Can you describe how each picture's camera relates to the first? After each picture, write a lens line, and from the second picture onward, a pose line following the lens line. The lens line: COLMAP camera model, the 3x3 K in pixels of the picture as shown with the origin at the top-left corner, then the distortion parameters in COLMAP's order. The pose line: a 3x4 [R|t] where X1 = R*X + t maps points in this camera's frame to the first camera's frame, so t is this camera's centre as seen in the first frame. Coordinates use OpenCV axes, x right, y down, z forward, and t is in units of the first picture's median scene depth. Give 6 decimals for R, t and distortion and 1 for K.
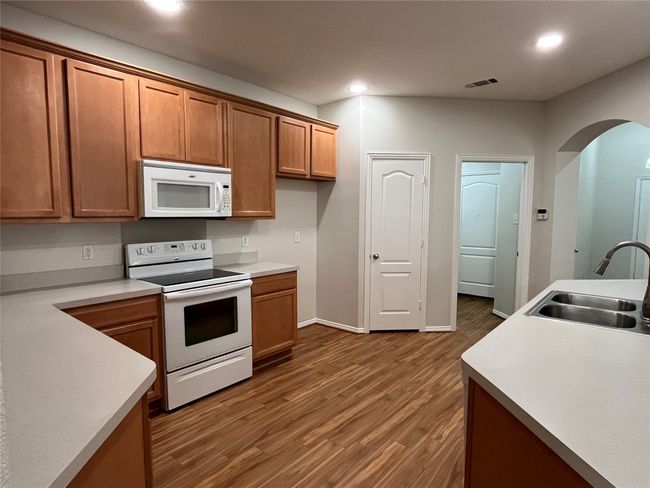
lens RADIAL K [[375.5, 0, 321.0], [0, 375.5, 244.5], [0, 0, 1]] dist [-0.001600, -0.001355]
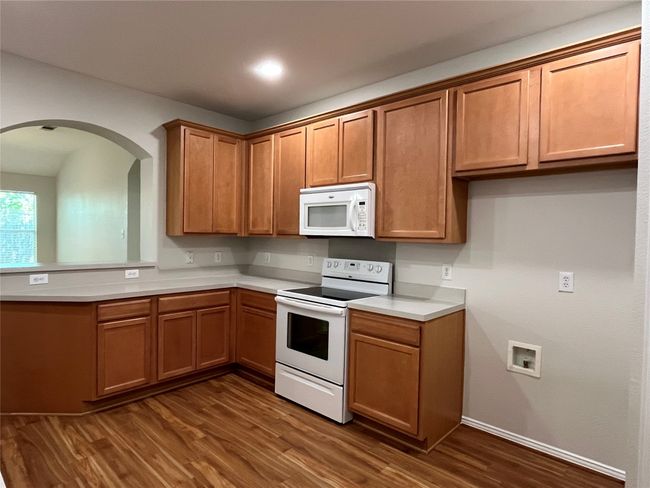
lens RADIAL K [[375.5, 0, 321.0], [0, 375.5, 244.5], [0, 0, 1]] dist [-0.001600, -0.001355]
pose [[-0.037972, 0.021595, -0.999045, 0.695635], [-0.106691, 0.993964, 0.025540, -0.071673], [0.993567, 0.107559, -0.035439, 0.998248]]
